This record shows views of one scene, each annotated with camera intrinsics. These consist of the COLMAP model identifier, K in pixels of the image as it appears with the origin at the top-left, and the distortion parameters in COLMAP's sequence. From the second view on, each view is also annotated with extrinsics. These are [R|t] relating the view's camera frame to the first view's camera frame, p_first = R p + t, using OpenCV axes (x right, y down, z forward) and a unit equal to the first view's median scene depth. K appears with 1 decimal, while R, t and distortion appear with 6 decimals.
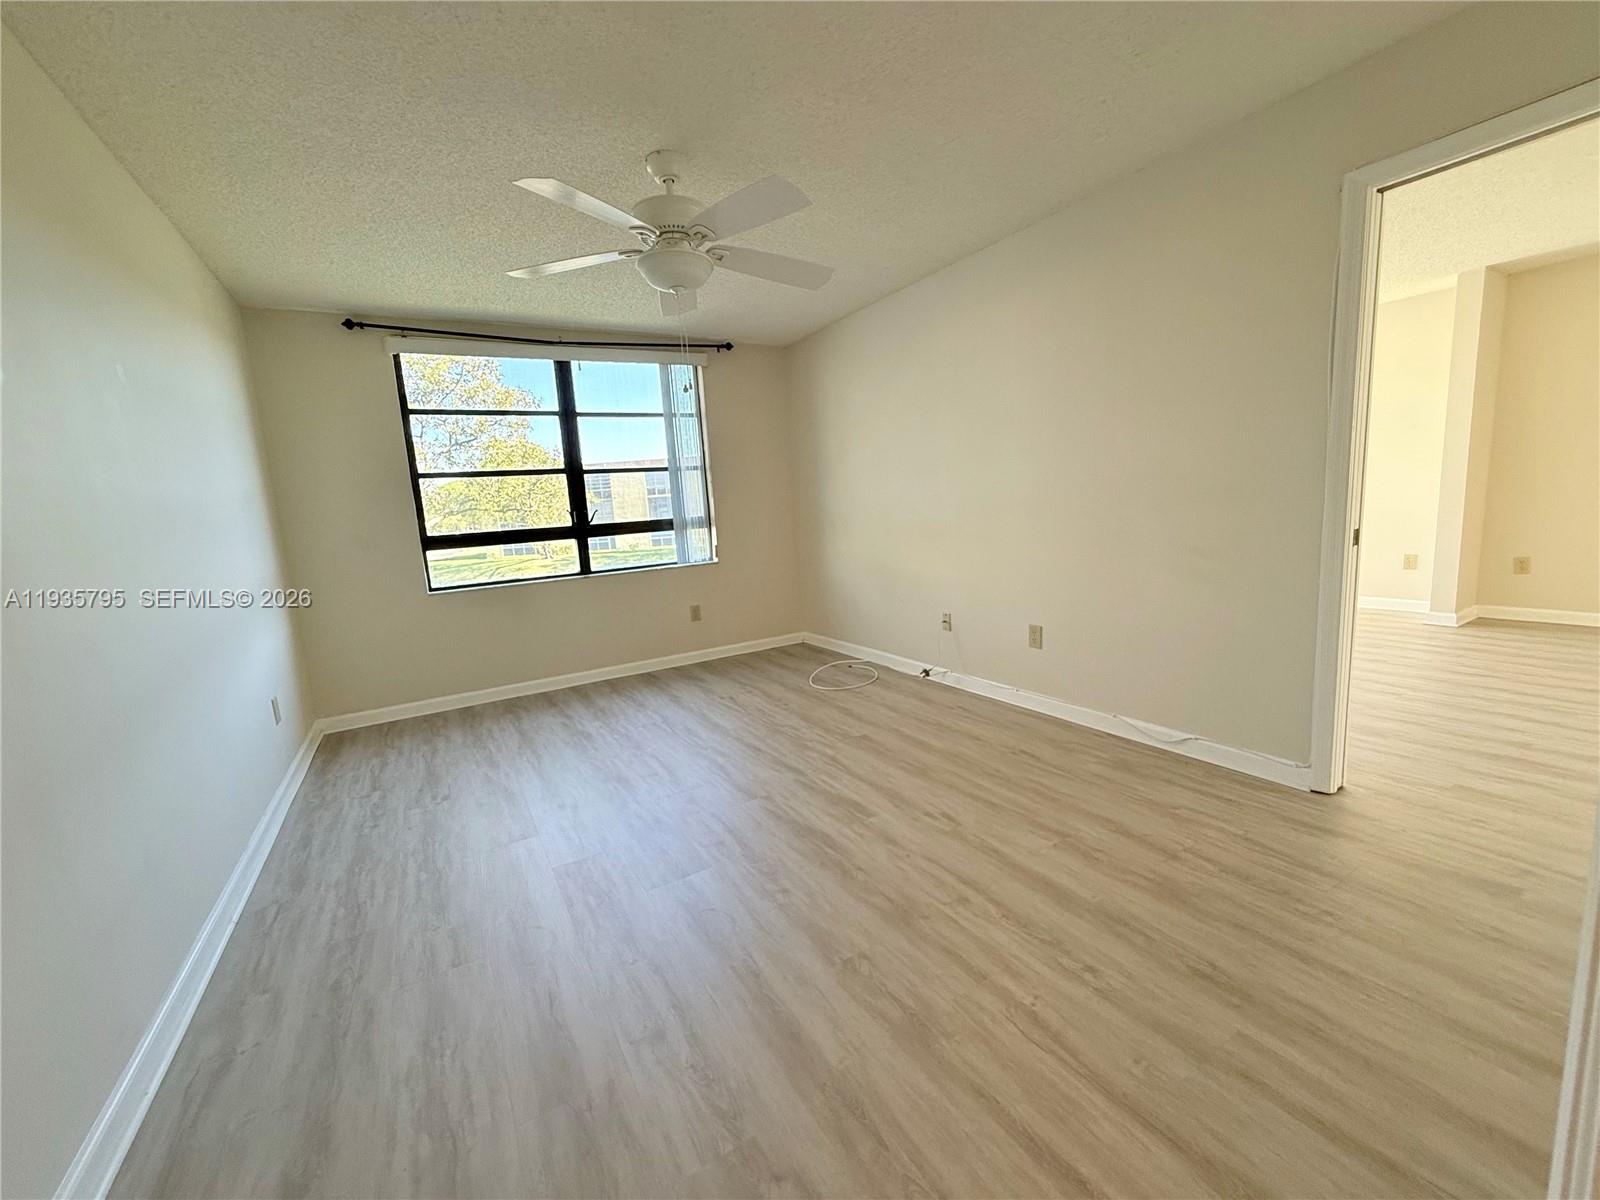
lens RADIAL K [[637.9, 0, 799.3], [0, 637.9, 597.0], [0, 0, 1]] dist [-0.001215, 0.000700]
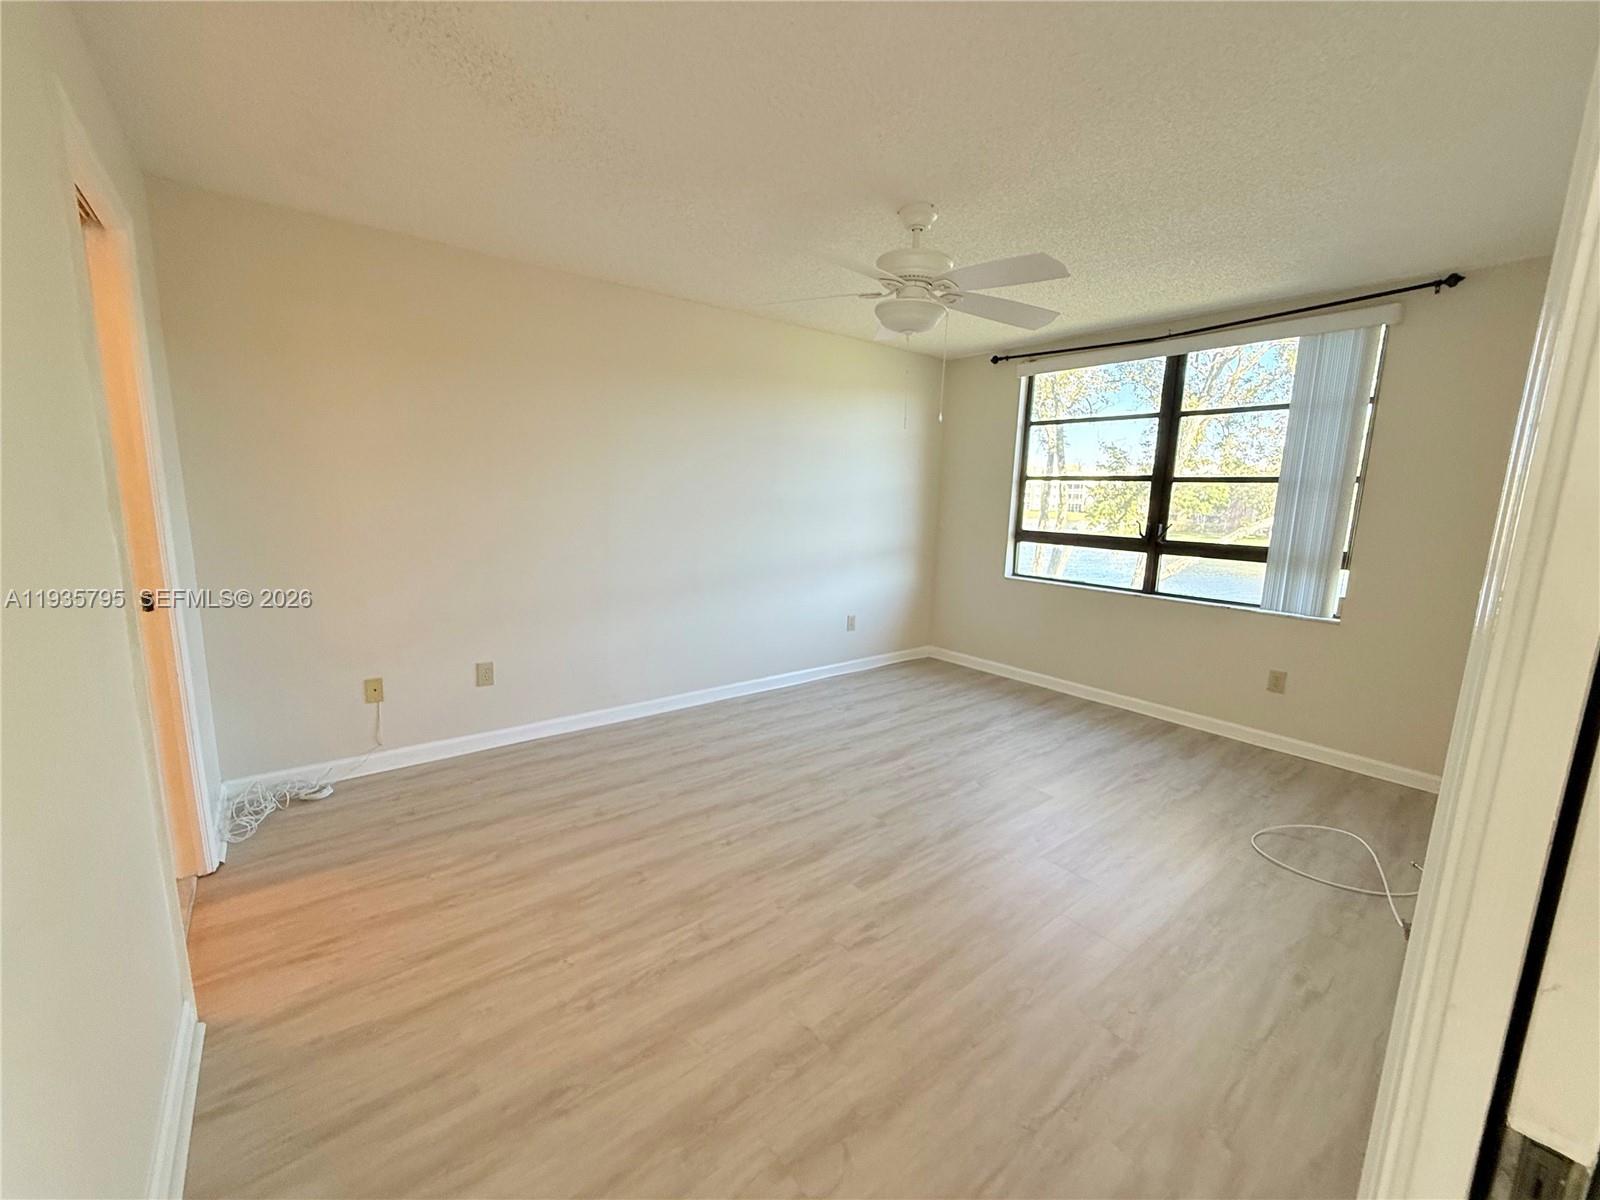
lens RADIAL K [[637.9, 0, 791.6], [0, 637.9, 600.2], [0, 0, 1]] dist [-0.001215, 0.000700]
pose [[0.141192, 0.231977, -0.962420, 0.572918], [-0.181794, 0.961702, 0.205134, -0.147512], [0.973147, 0.145999, 0.177957, 0.432220]]
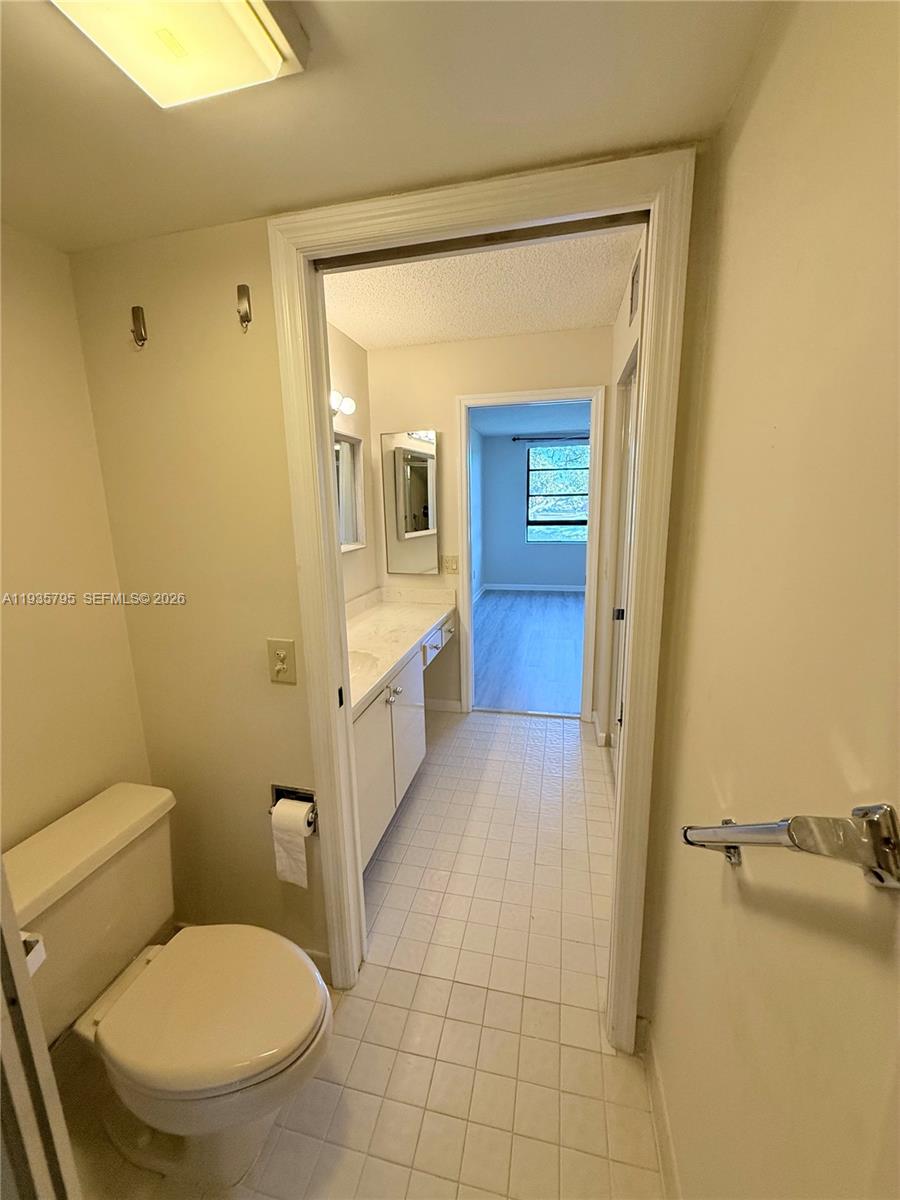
lens RADIAL K [[478.4, 0, 449.7], [0, 478.4, 601.3], [0, 0, 1]] dist [-0.001215, 0.000700]
pose [[0.726927, 0.191648, -0.659430, 0.544977], [-0.130239, 0.981315, 0.141626, -0.009114], [0.674251, -0.017068, 0.738305, -0.670131]]
